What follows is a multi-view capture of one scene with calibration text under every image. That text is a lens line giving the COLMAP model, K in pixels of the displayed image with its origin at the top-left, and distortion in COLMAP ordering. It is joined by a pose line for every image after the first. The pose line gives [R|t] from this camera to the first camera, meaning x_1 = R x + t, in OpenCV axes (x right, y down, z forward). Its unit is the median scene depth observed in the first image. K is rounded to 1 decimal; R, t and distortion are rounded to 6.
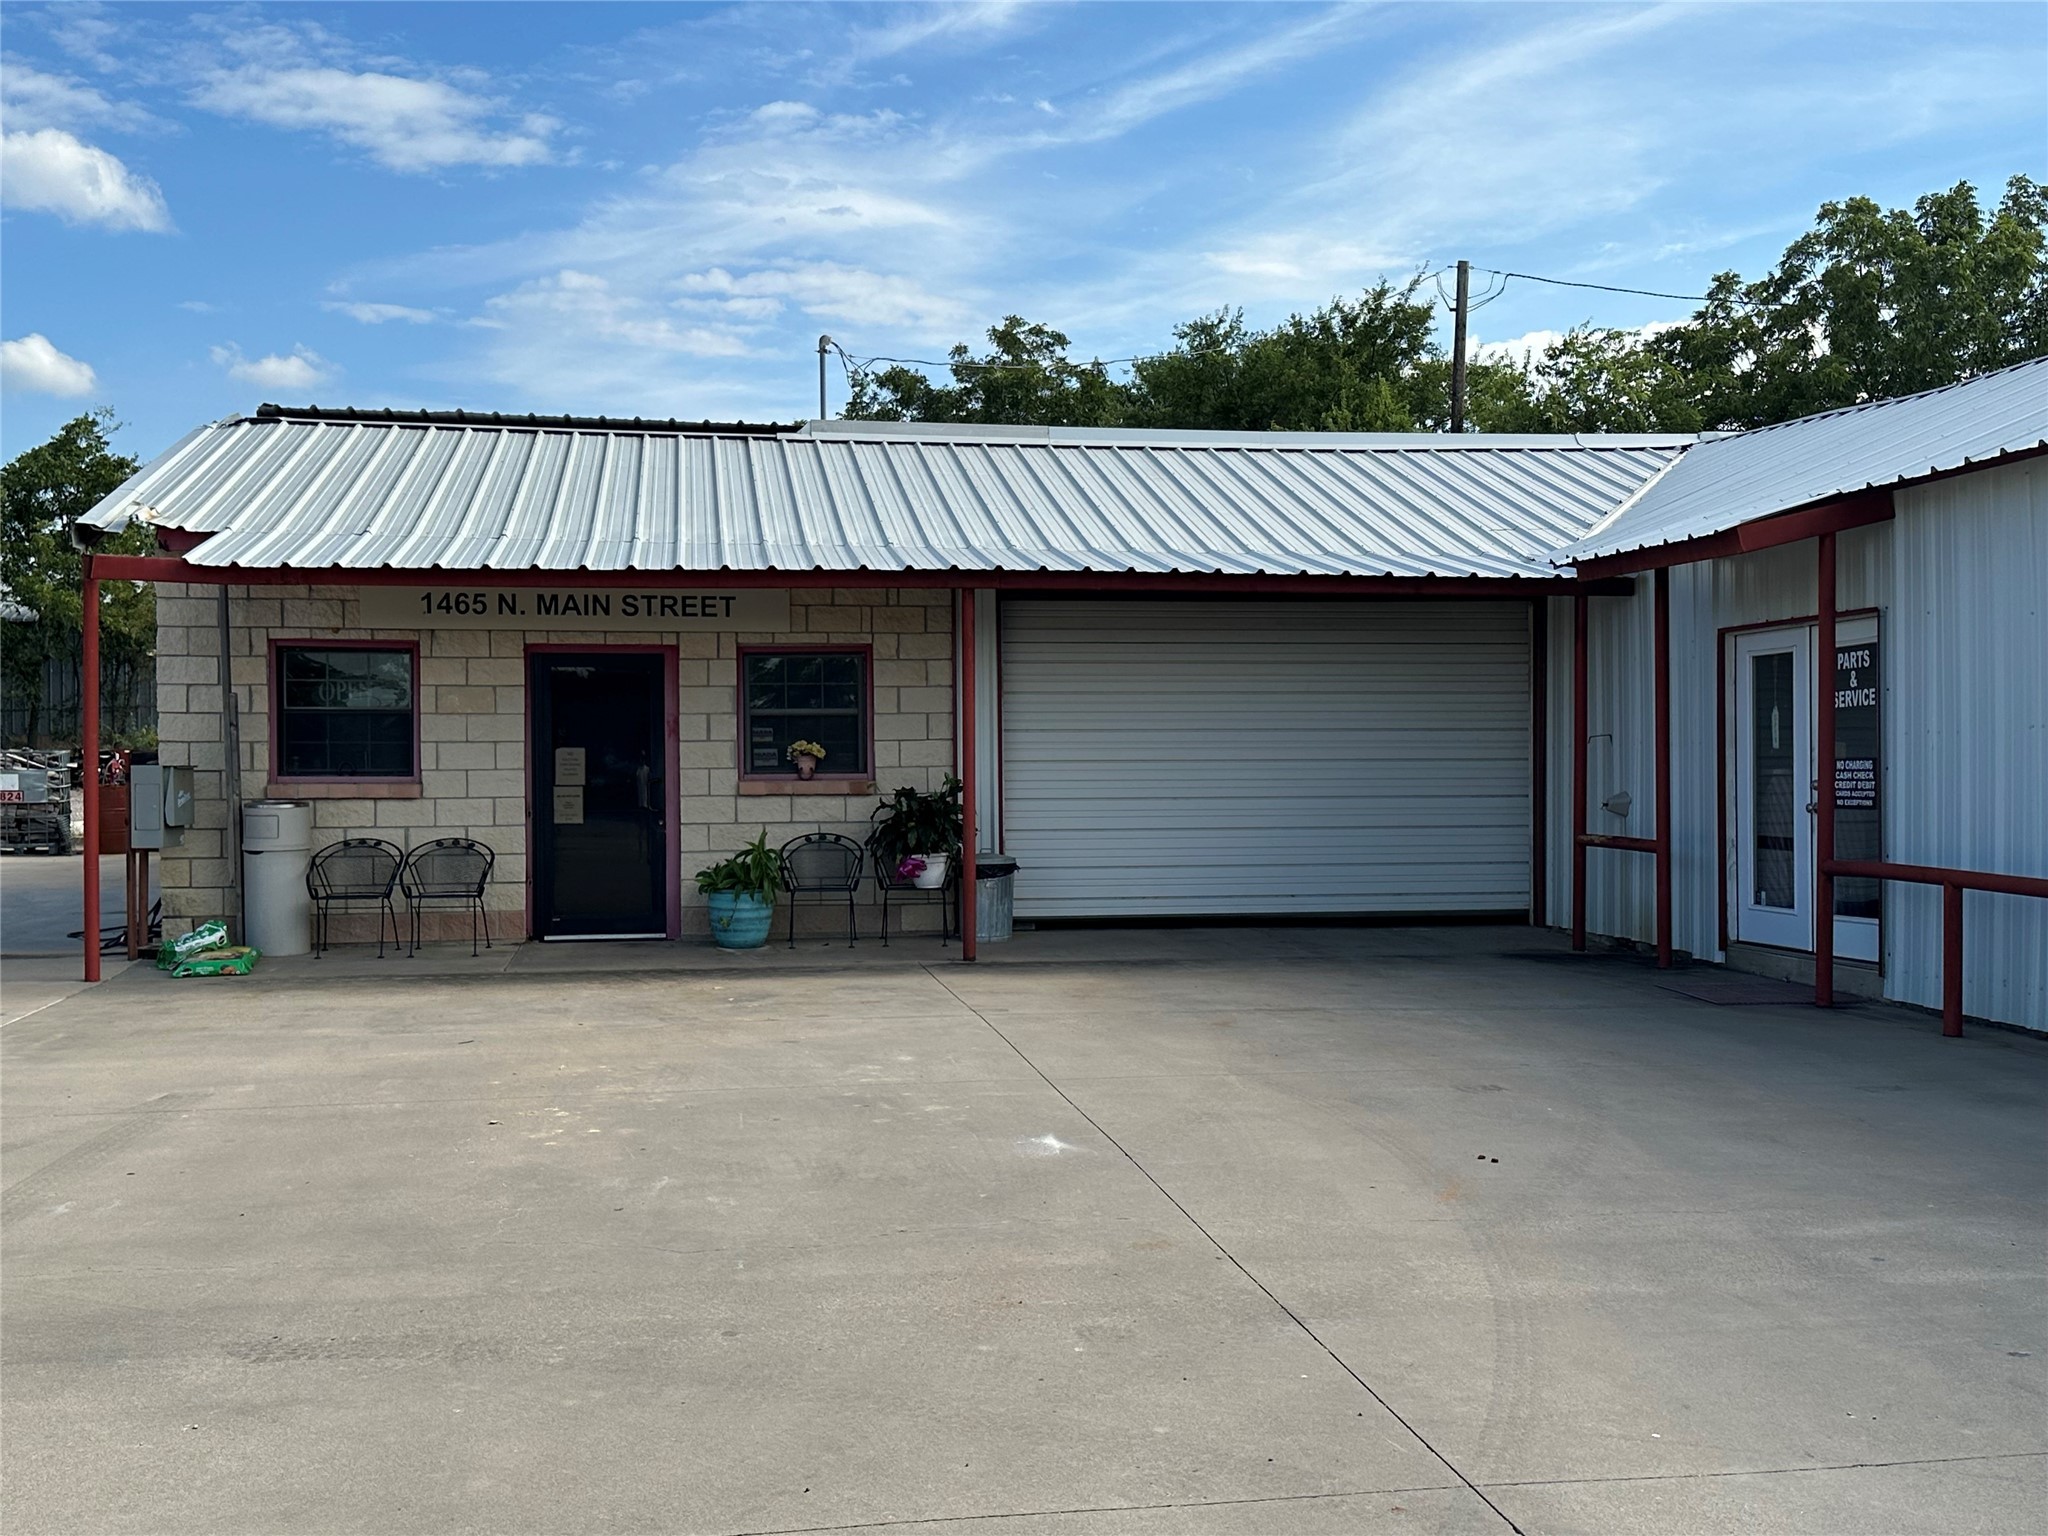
lens RADIAL K [[2054.4, 0, 1152.9], [0, 2054.4, 759.0], [0, 0, 1]] dist [0.146388, 0.000000]
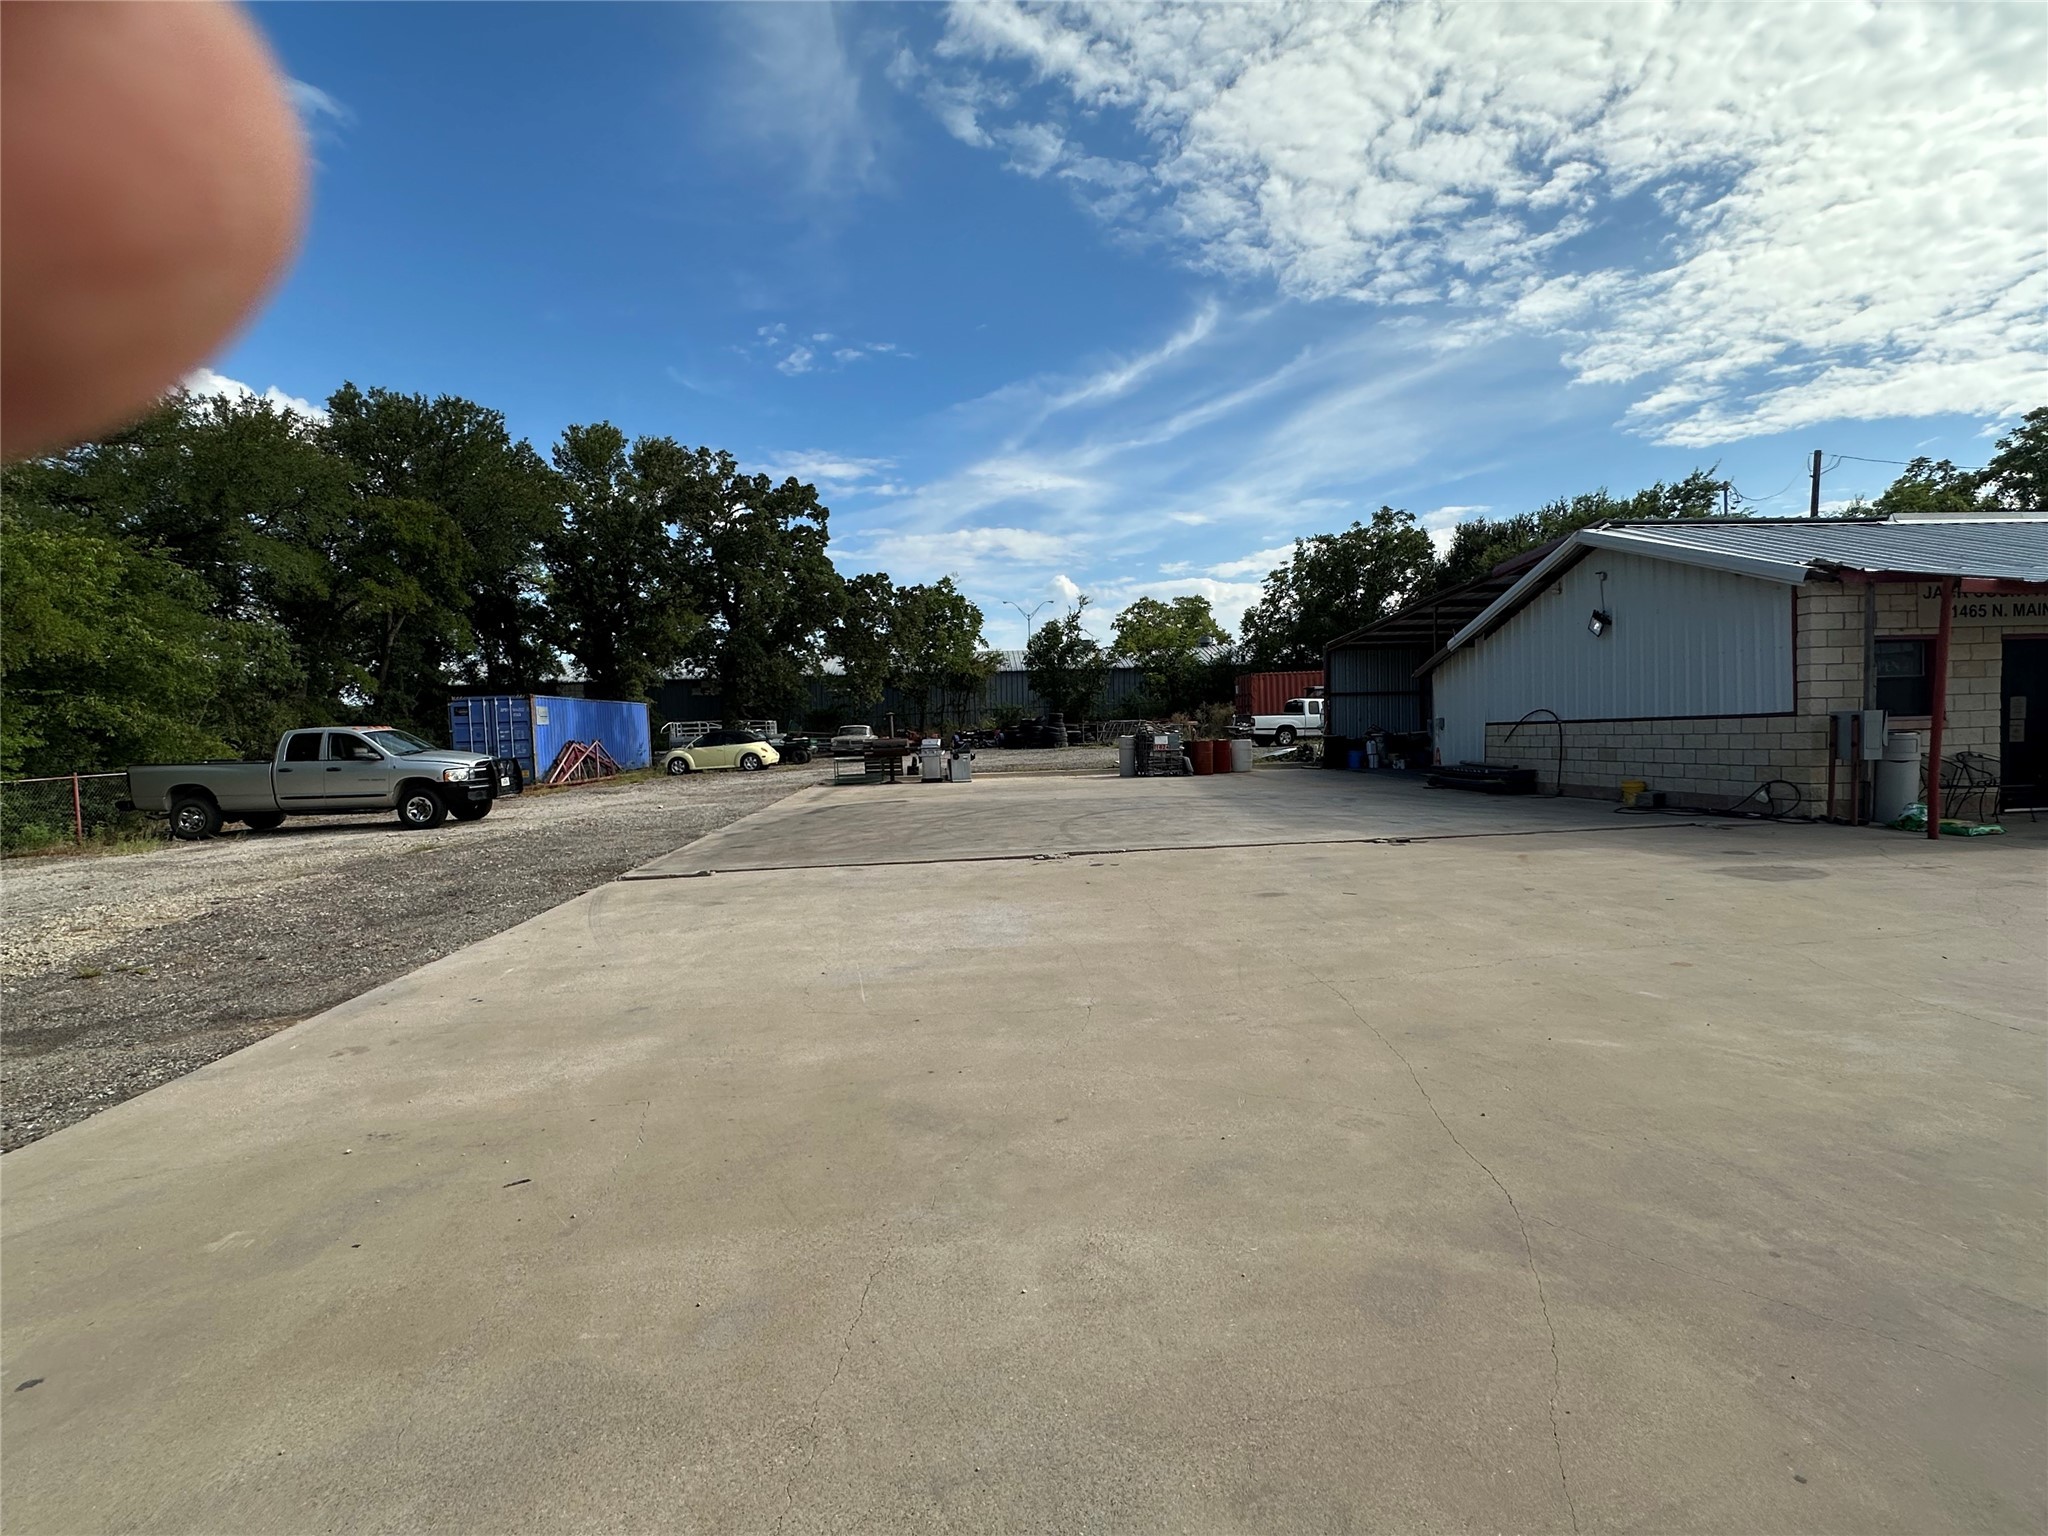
lens RADIAL K [[953.2, 0, 1024.9], [0, 953.2, 776.1], [0, 0, 1]] dist [-0.005290, 0.000985]
pose [[0.995218, -0.019328, -0.095746, -0.727453], [0.023026, 0.999025, 0.037676, 0.008039], [0.094924, -0.039701, 0.994693, 0.123493]]
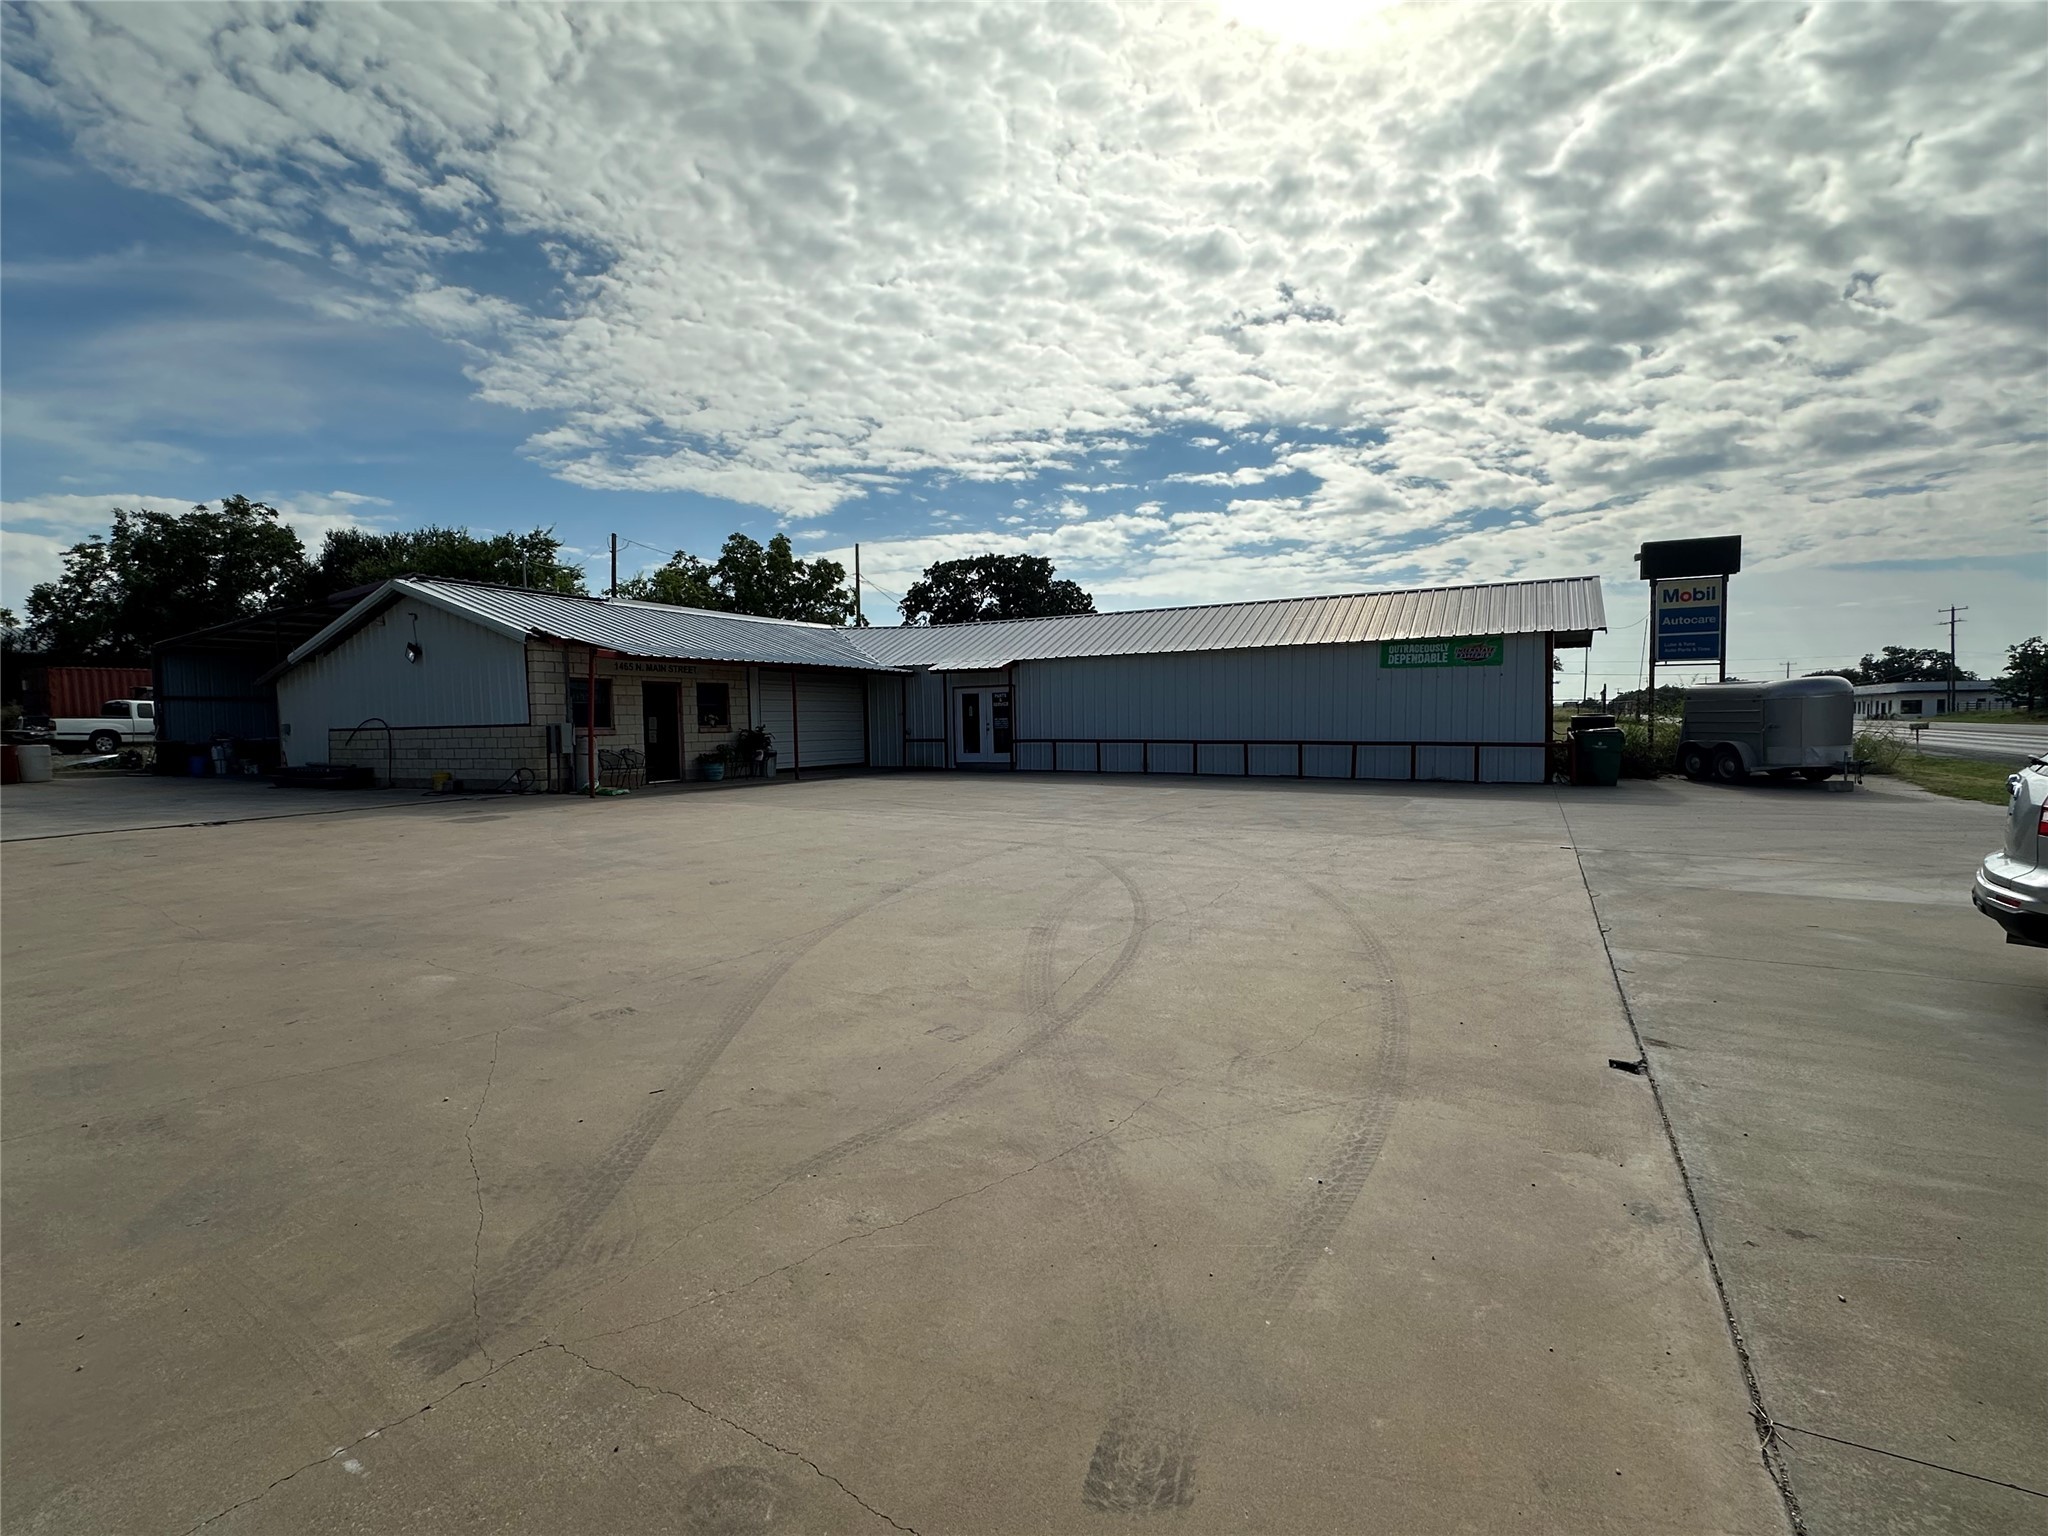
lens RADIAL K [[953.2, 0, 1018.4], [0, 953.2, 783.7], [0, 0, 1]] dist [-0.005290, 0.000985]
pose [[0.597367, -0.056676, 0.799962, -0.761682], [0.017581, 0.998185, 0.057591, 0.014505], [-0.801775, -0.020339, 0.597280, -0.150525]]
